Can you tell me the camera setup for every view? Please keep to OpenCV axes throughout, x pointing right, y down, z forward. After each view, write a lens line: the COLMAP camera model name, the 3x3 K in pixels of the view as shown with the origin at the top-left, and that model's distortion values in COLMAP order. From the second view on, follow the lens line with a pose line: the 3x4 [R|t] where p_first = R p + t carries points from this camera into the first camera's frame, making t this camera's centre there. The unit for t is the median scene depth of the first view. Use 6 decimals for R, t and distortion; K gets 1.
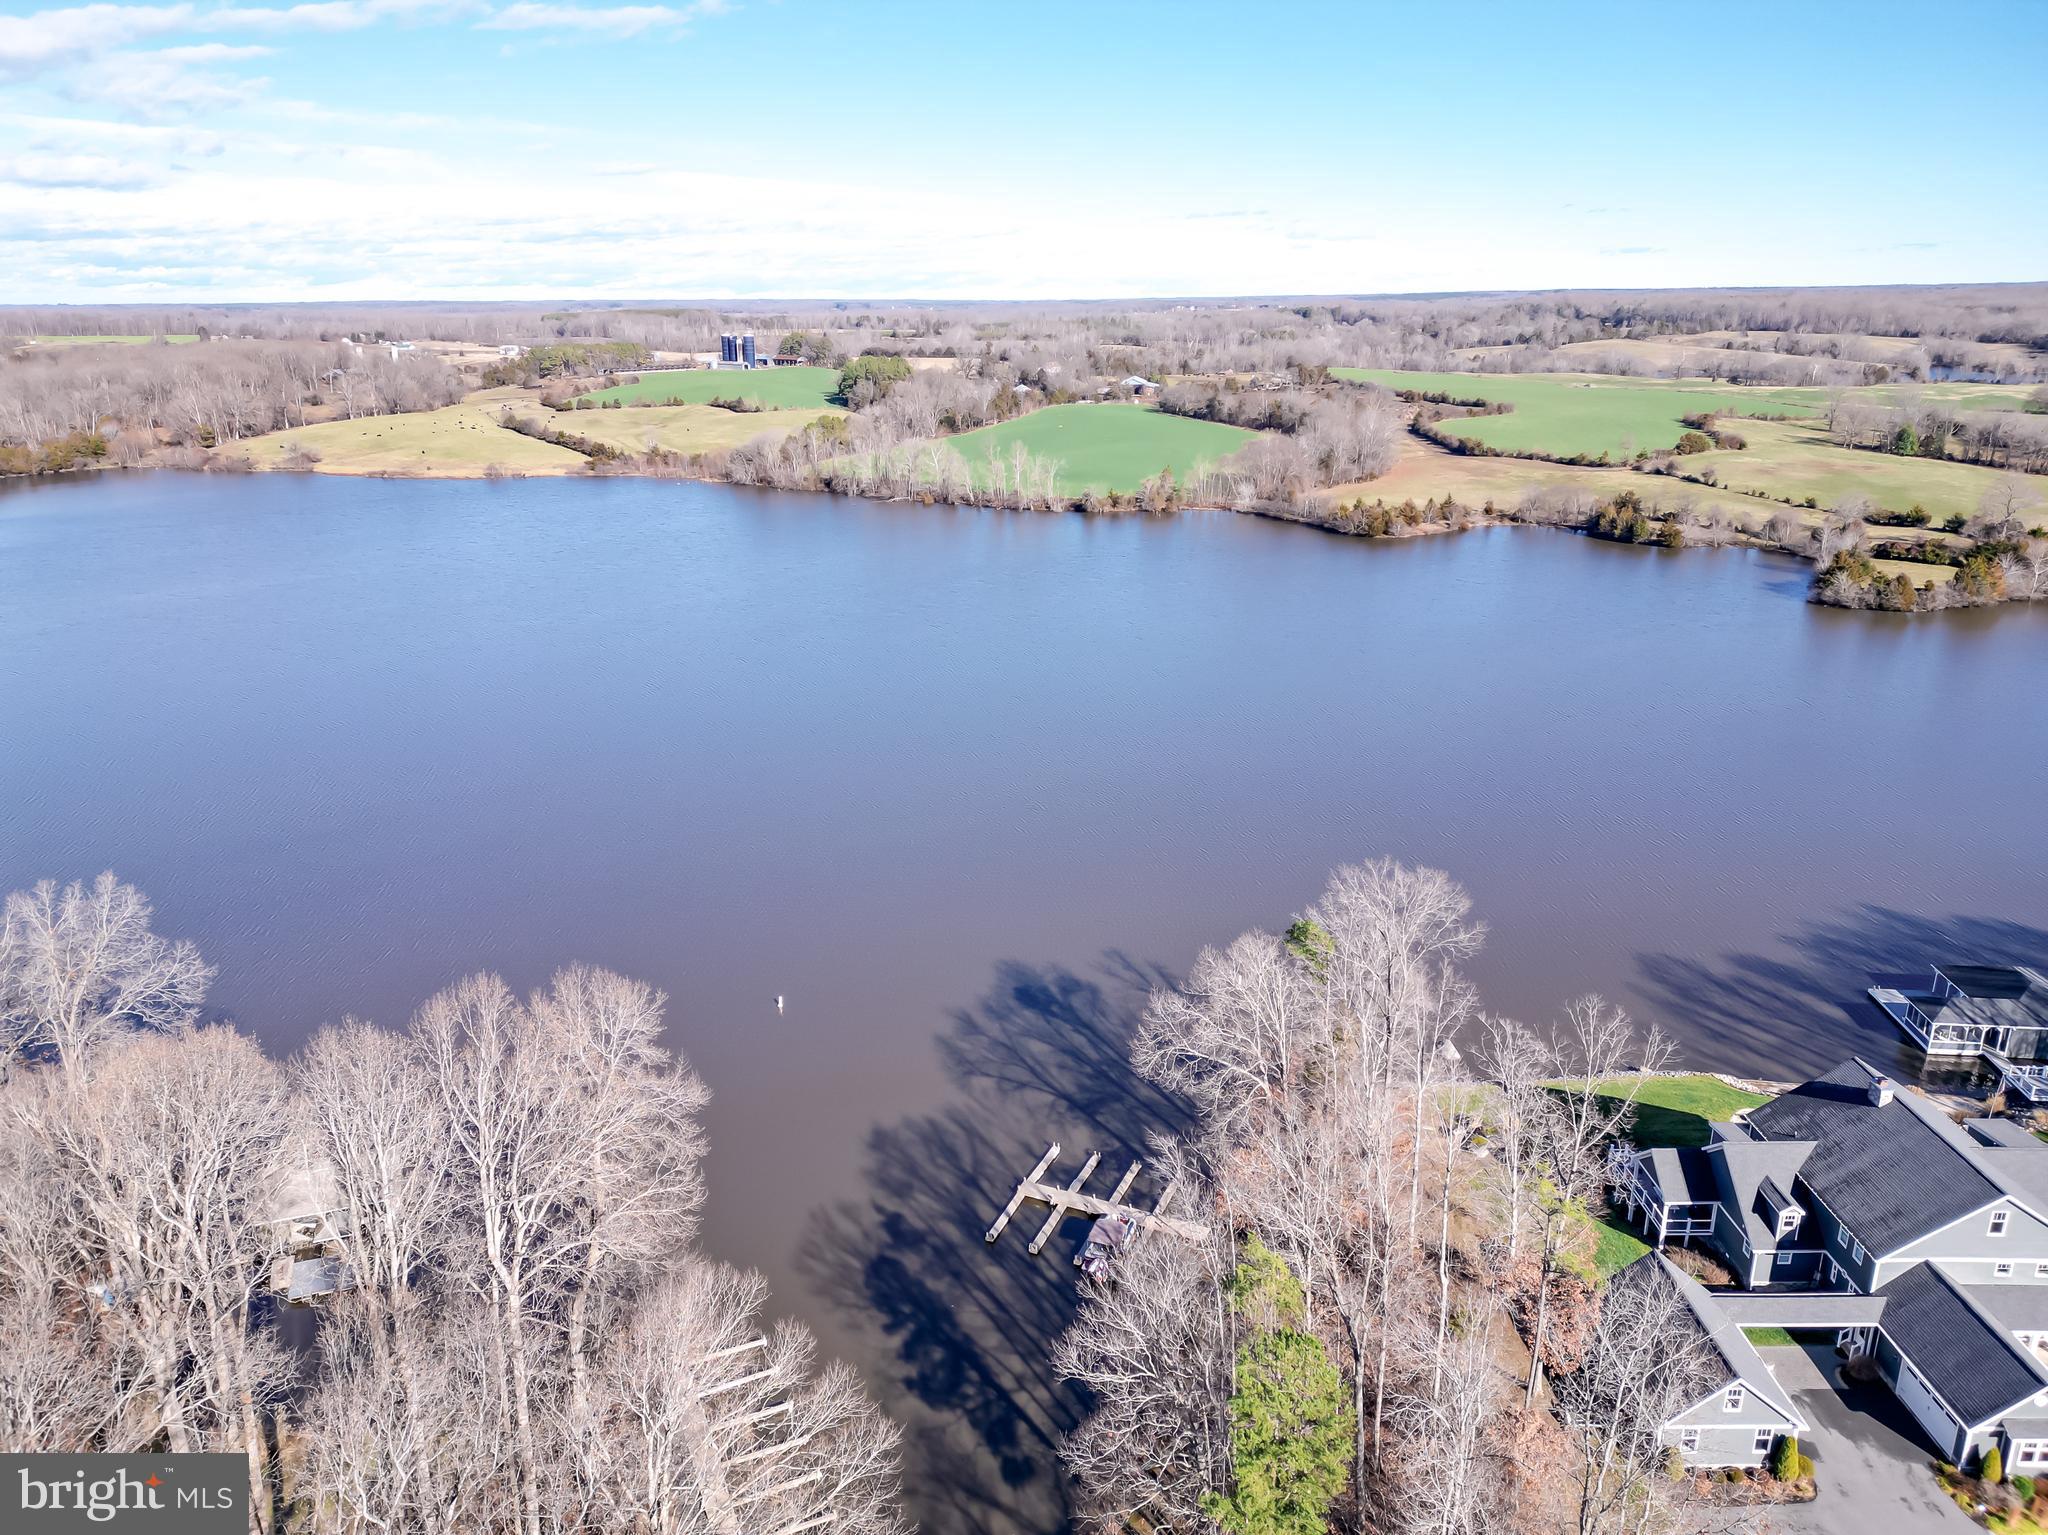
lens RADIAL K [[1418.8, 0, 1015.5], [0, 1418.8, 766.6], [0, 0, 1]] dist [0.097108, -0.101835]
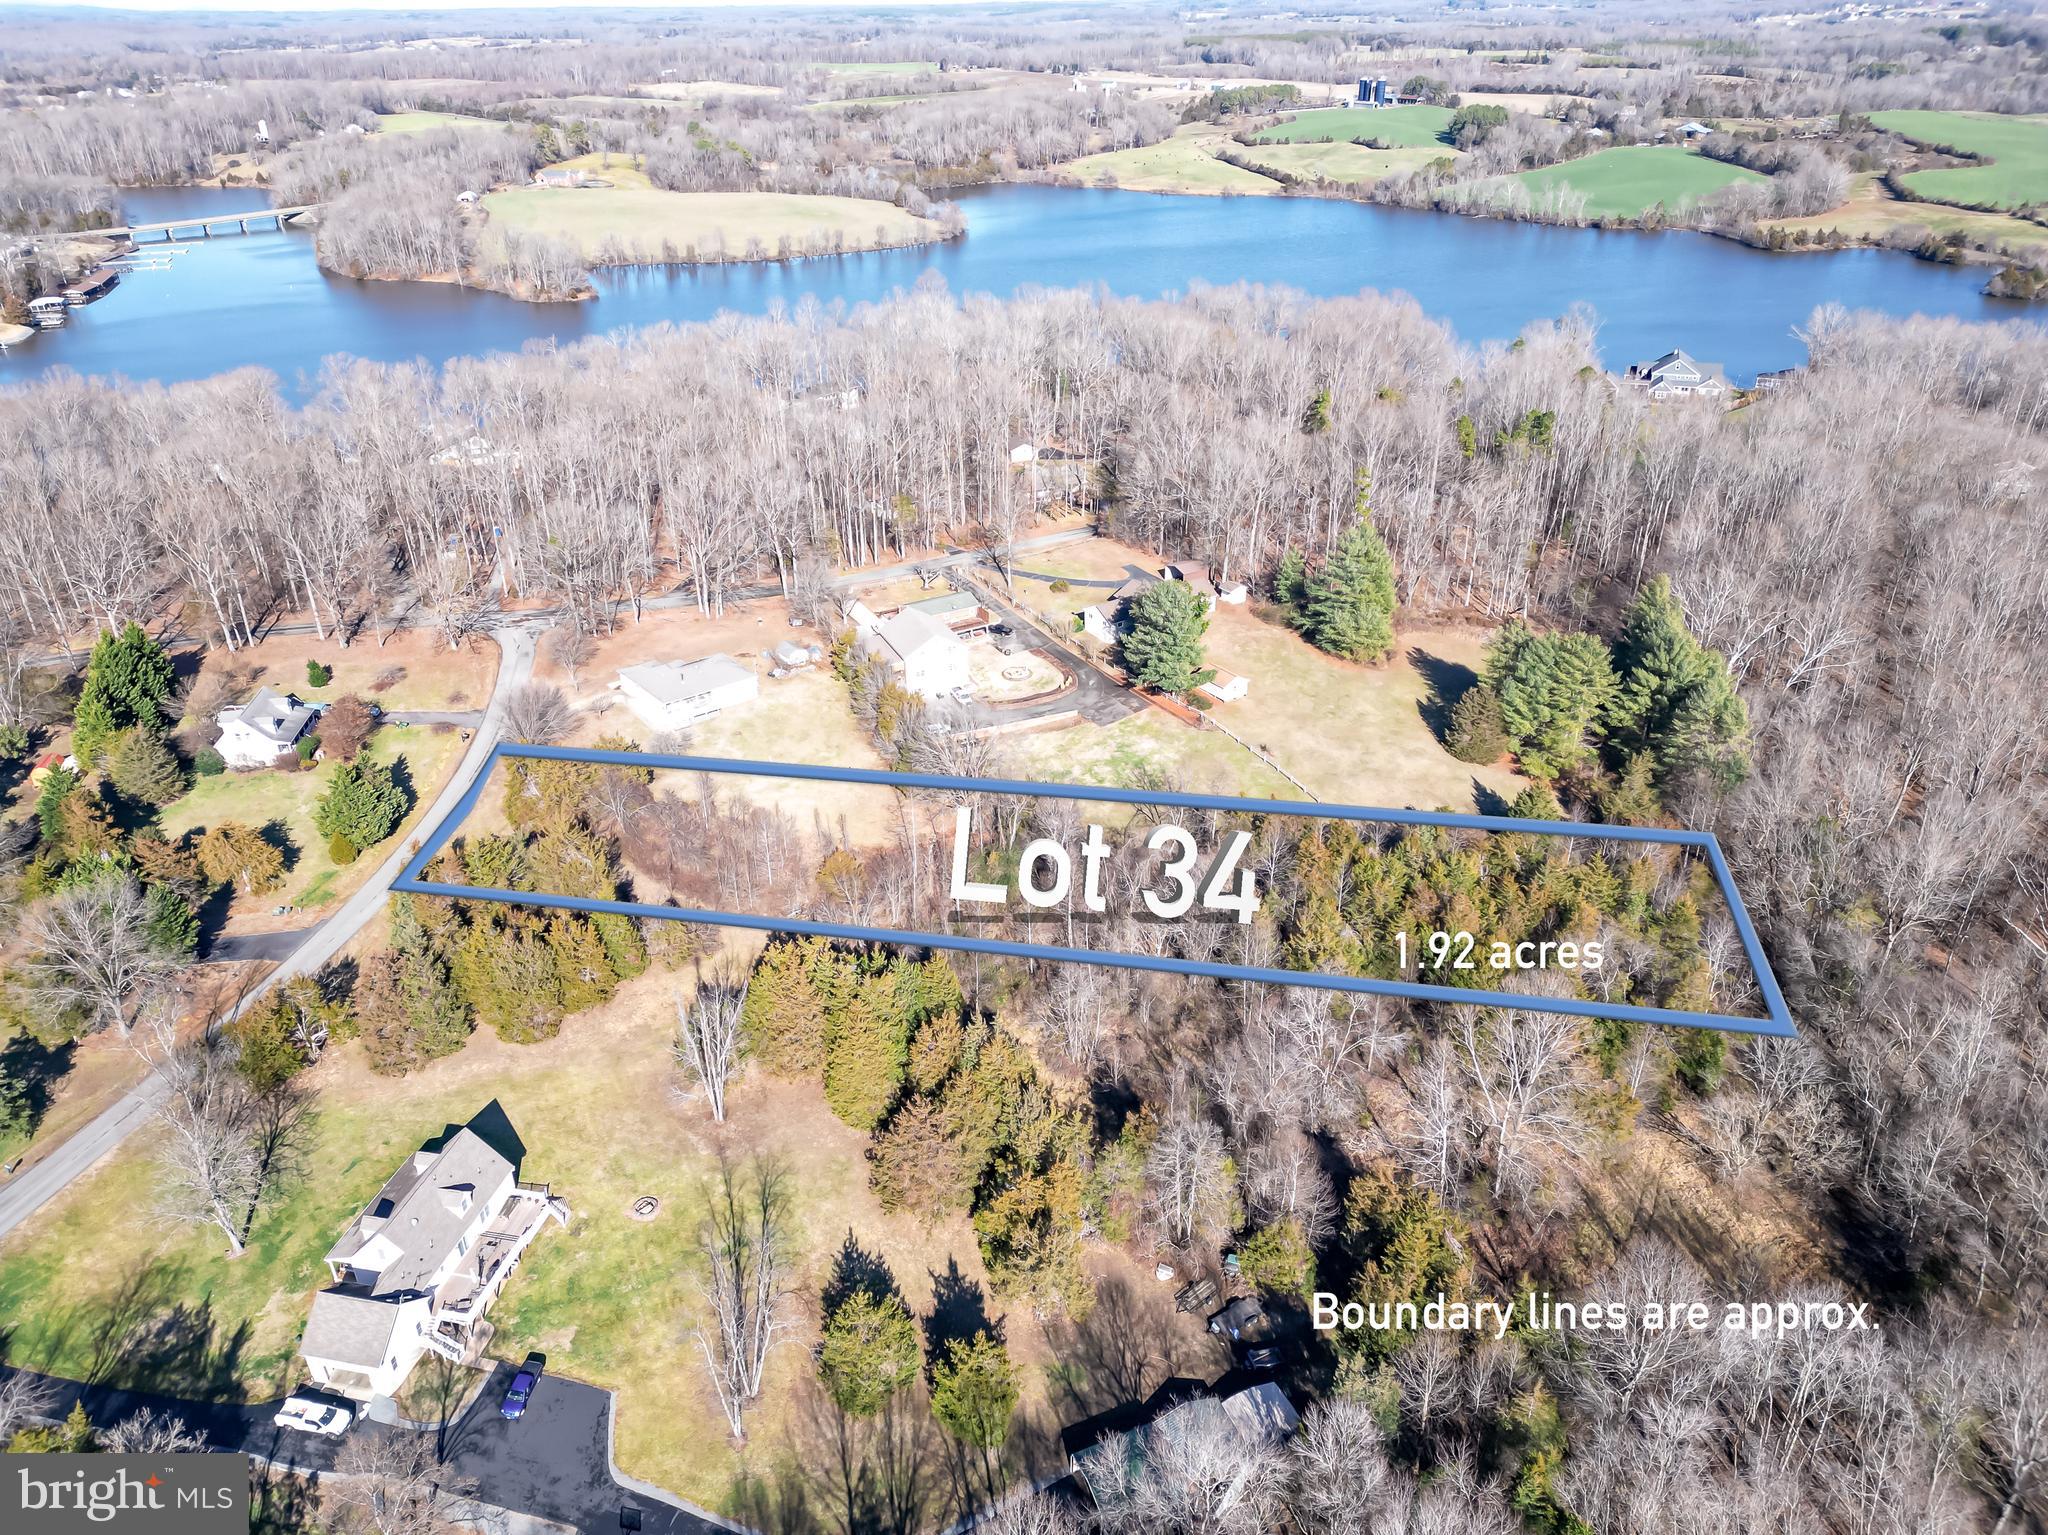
lens RADIAL K [[1418.8, 0, 1015.5], [0, 1418.8, 766.6], [0, 0, 1]] dist [0.097108, -0.101835]
pose [[0.930663, 0.168347, -0.324846, 0.055656], [-0.107460, 0.974469, 0.197138, 0.134611], [0.349740, -0.148561, 0.924993, -0.692417]]
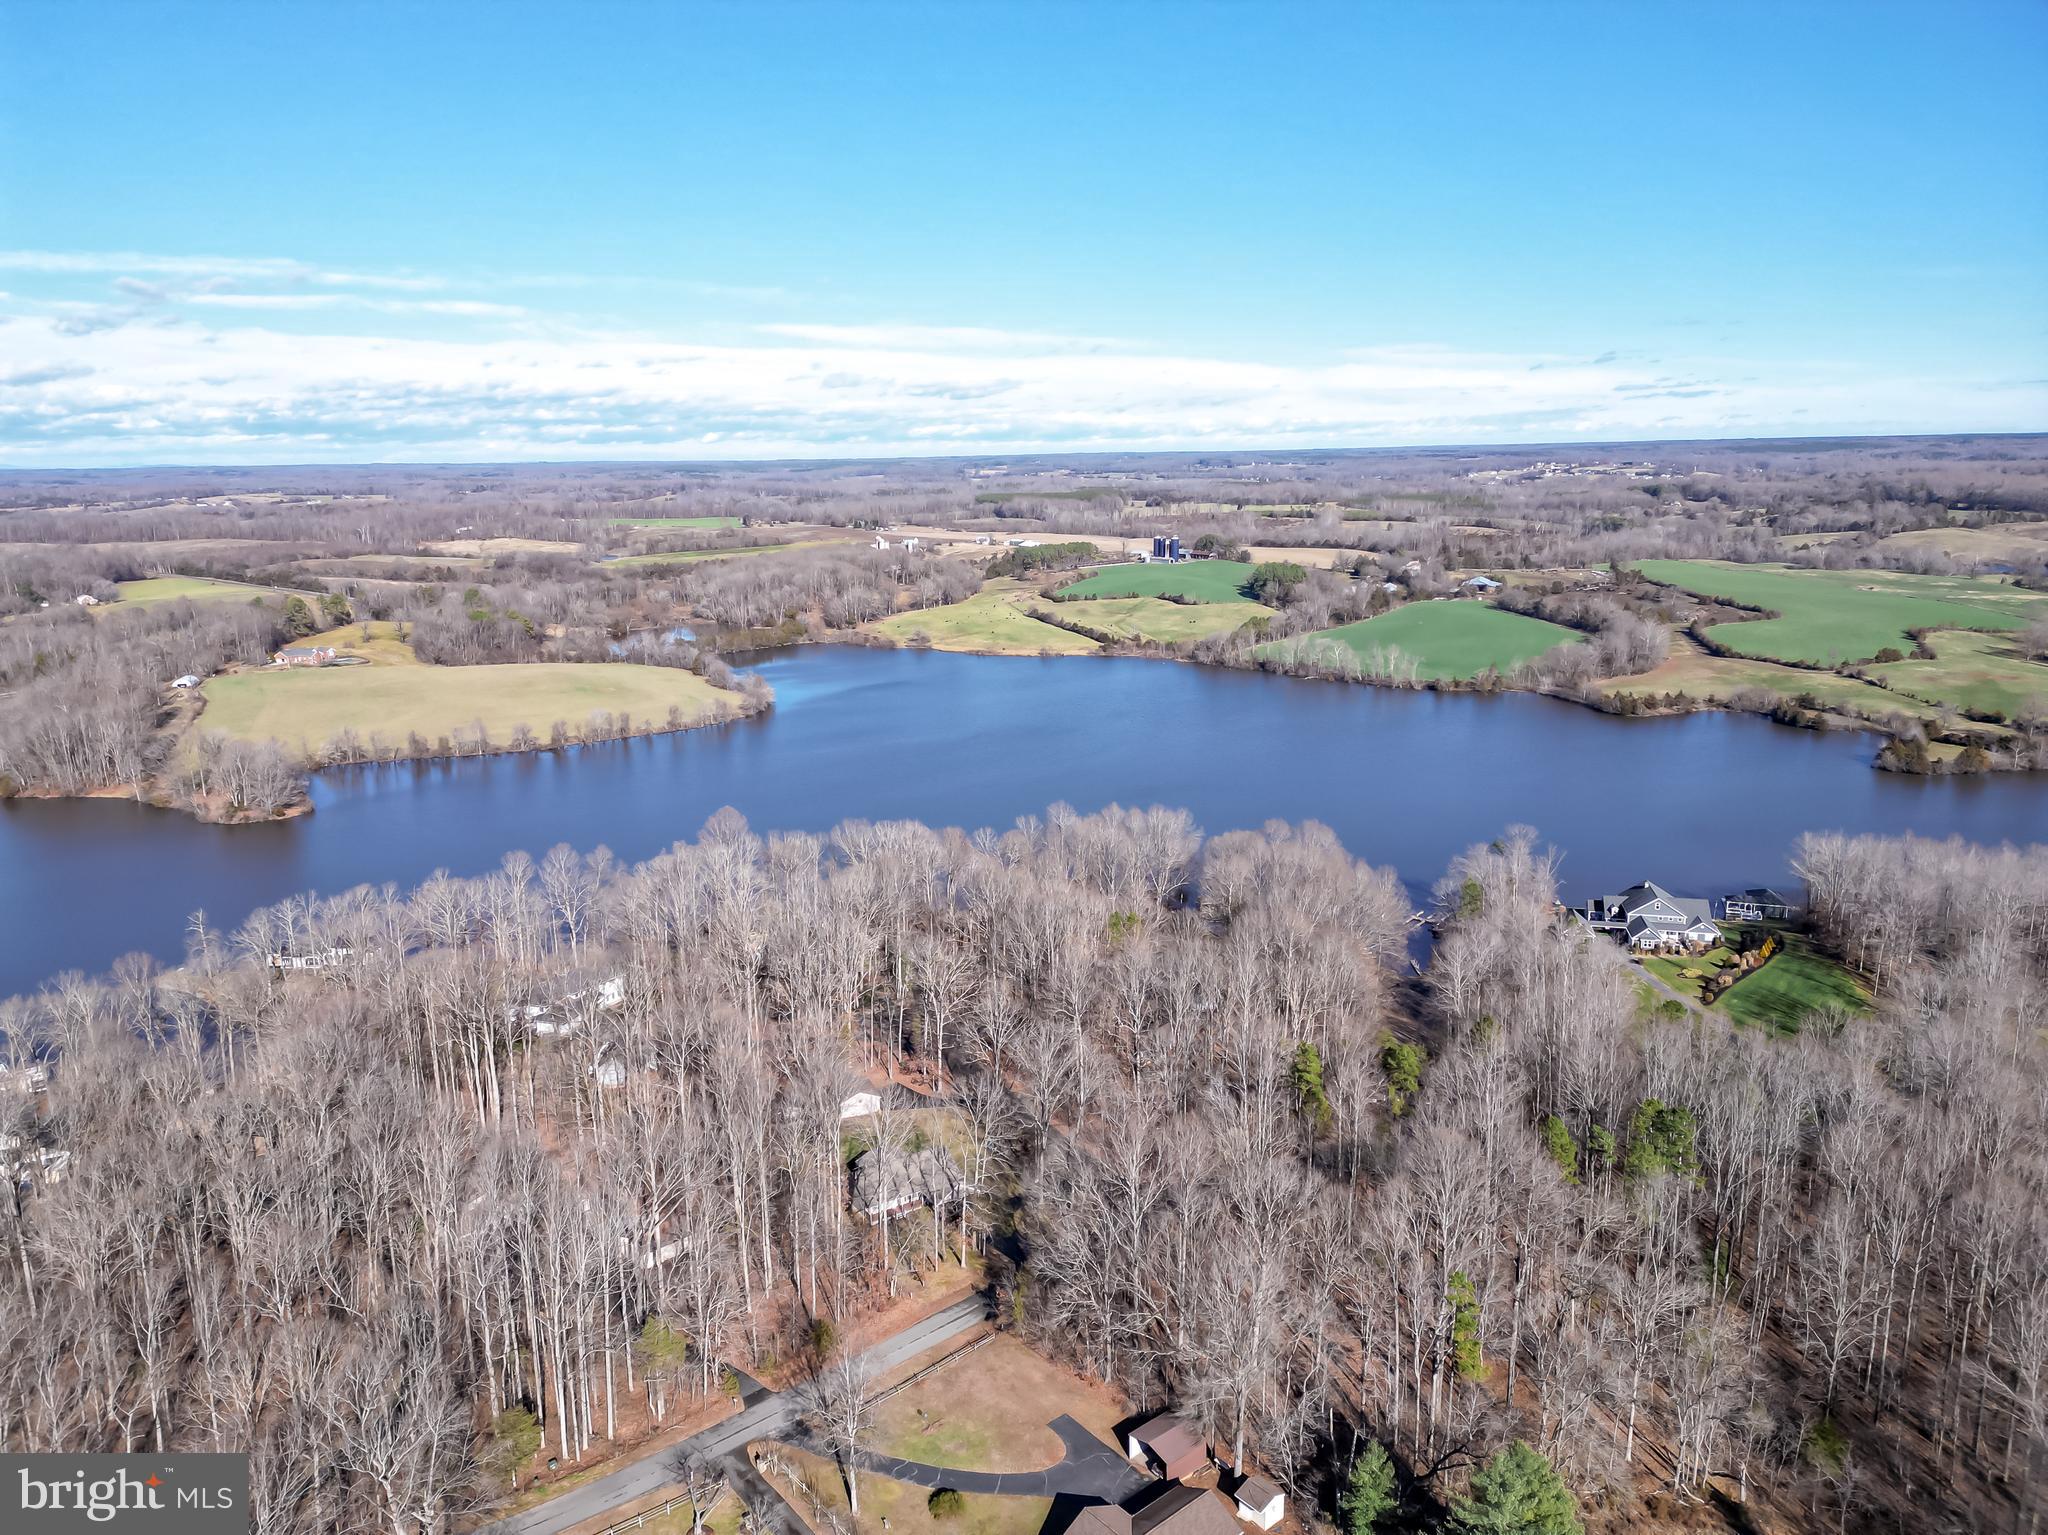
lens RADIAL K [[1408.0, 0, 1014.2], [0, 1408.0, 801.2], [0, 0, 1]] dist [0.100998, -0.113839]
pose [[0.971821, 0.049145, -0.230540, -0.029295], [-0.064679, 0.996082, -0.060309, 0.054065], [0.226672, 0.073520, 0.971192, -0.499754]]
